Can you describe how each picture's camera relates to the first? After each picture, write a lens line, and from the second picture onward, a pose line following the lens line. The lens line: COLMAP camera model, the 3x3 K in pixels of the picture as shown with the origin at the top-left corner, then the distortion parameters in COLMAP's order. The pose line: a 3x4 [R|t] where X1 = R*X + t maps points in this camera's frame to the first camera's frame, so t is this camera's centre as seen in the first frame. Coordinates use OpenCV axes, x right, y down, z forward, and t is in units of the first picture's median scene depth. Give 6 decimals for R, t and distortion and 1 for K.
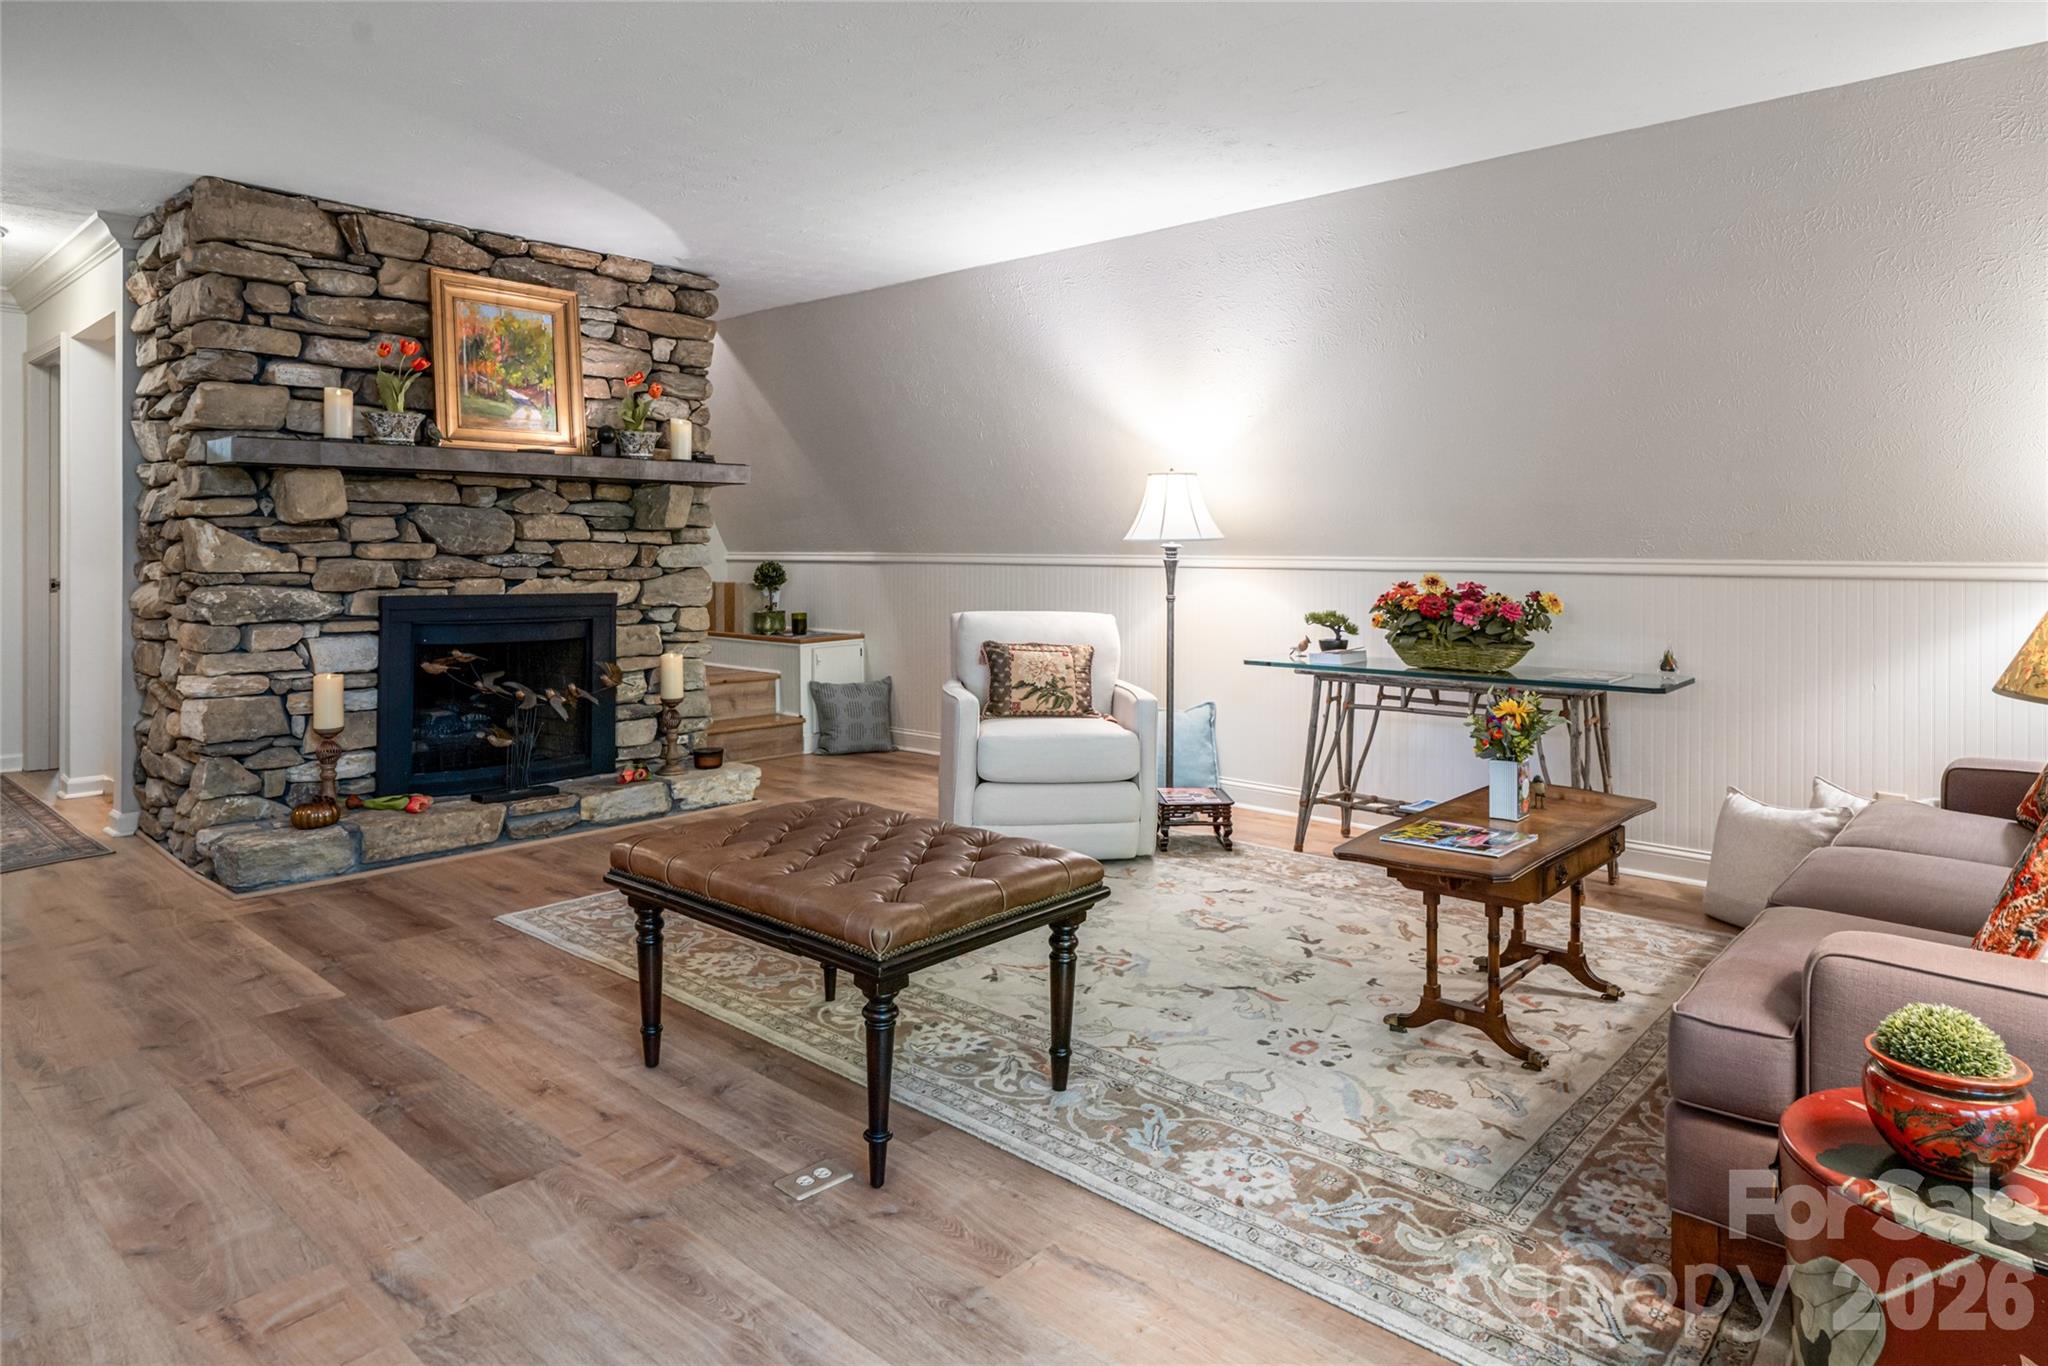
lens RADIAL K [[1211.8, 0, 1023.9], [0, 1211.8, 554.0], [0, 0, 1]] dist [-0.000473, 0.000218]
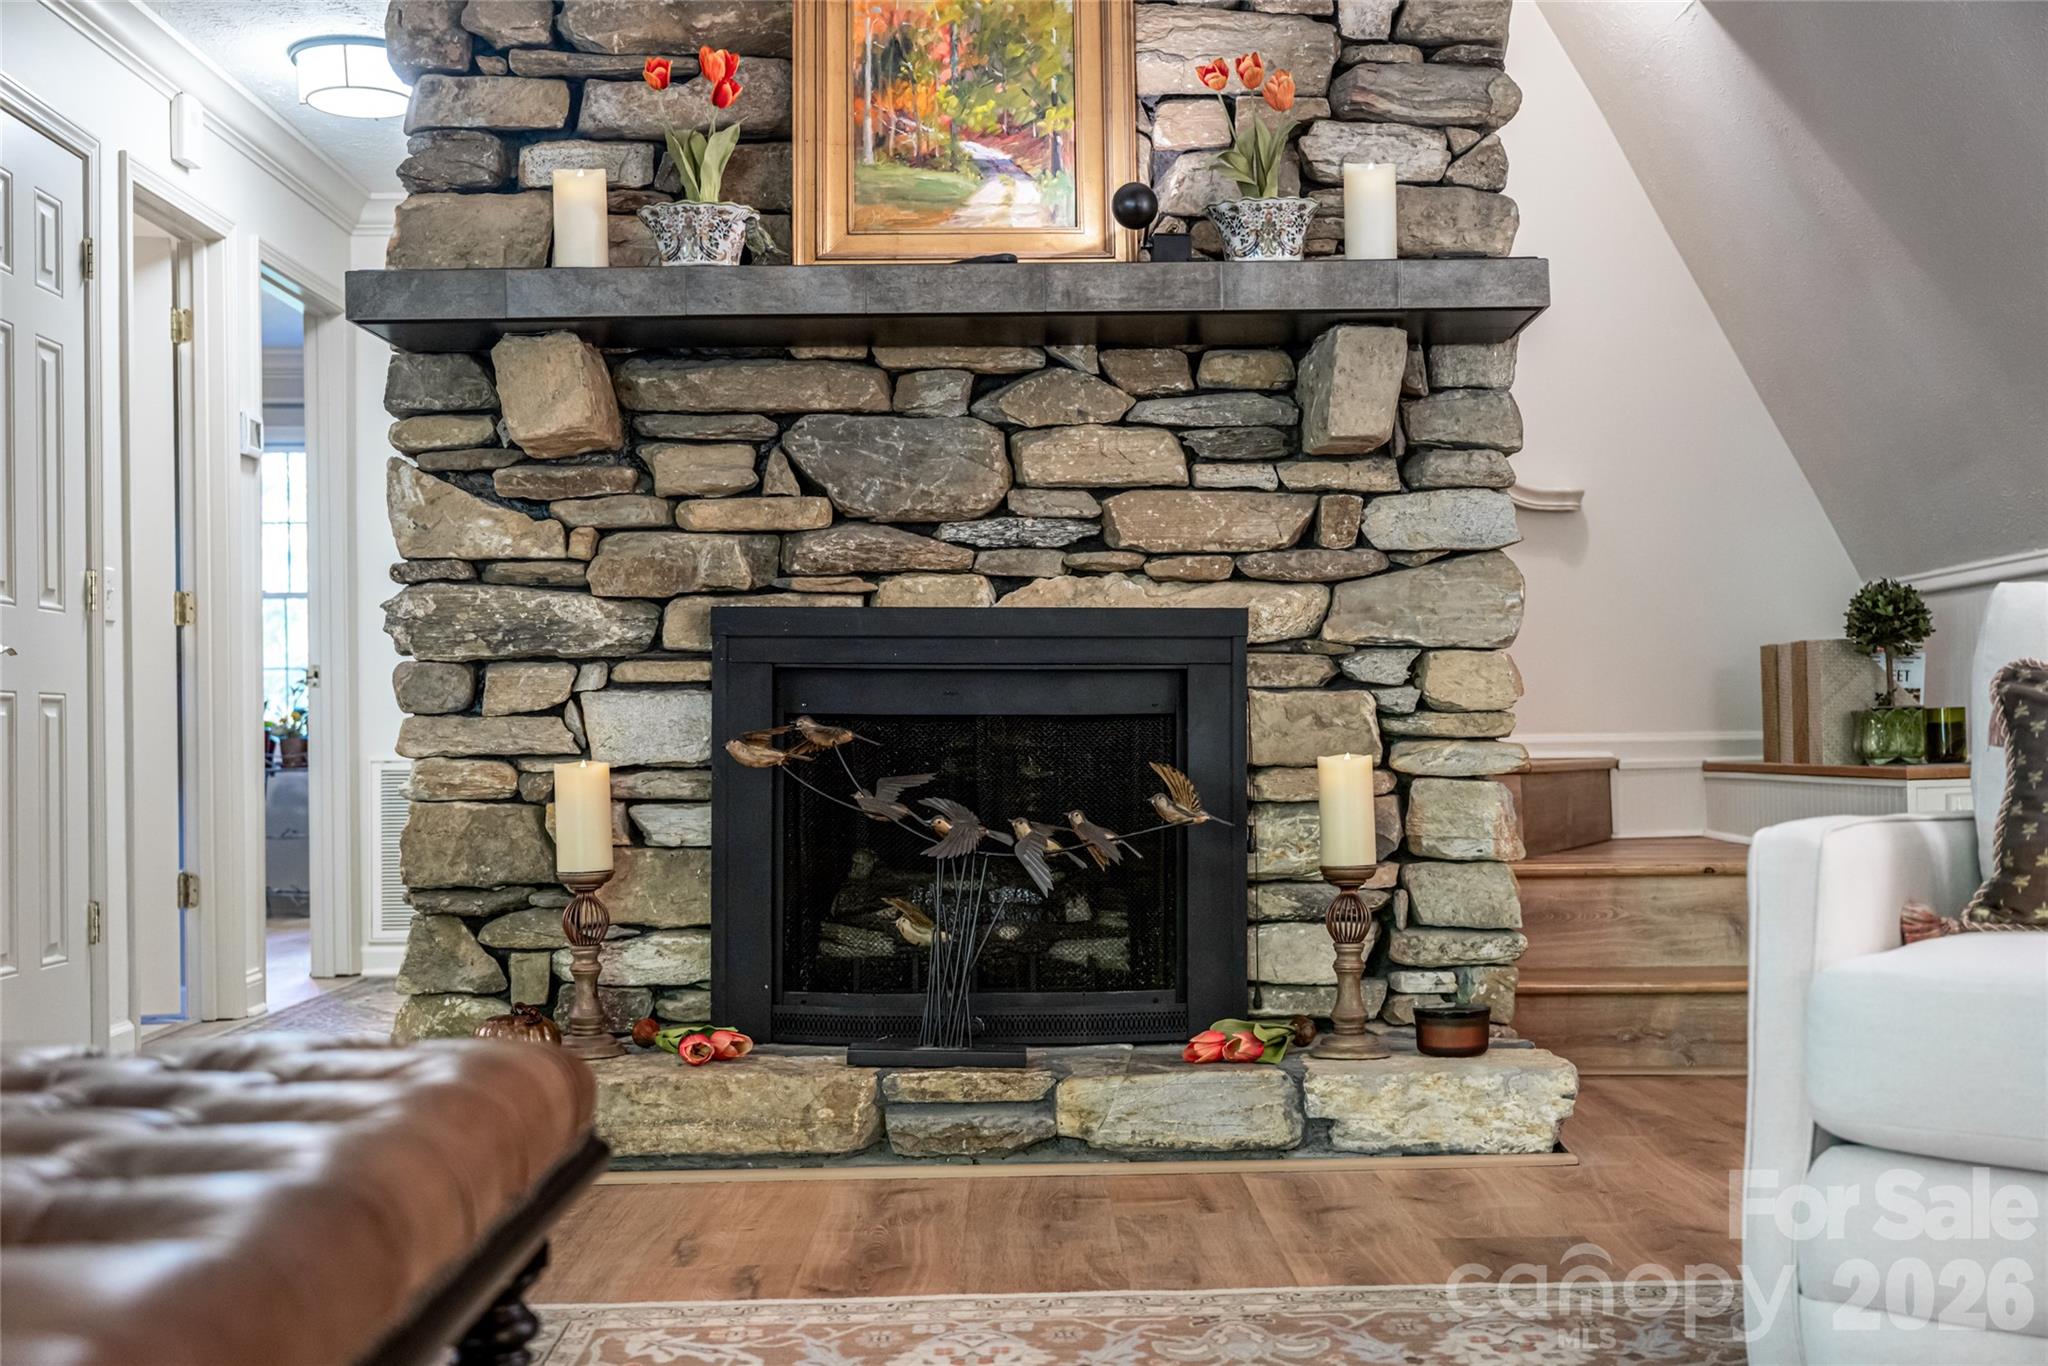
lens RADIAL K [[2258.4, 0, 1026.4], [0, 2258.4, 718.1], [0, 0, 1]] dist [-0.009800, 0.005286]
pose [[0.698231, -0.012671, -0.715760, 0.179960], [0.009988, 0.999918, -0.007957, 0.082723], [0.715803, -0.001593, 0.698301, 0.450950]]
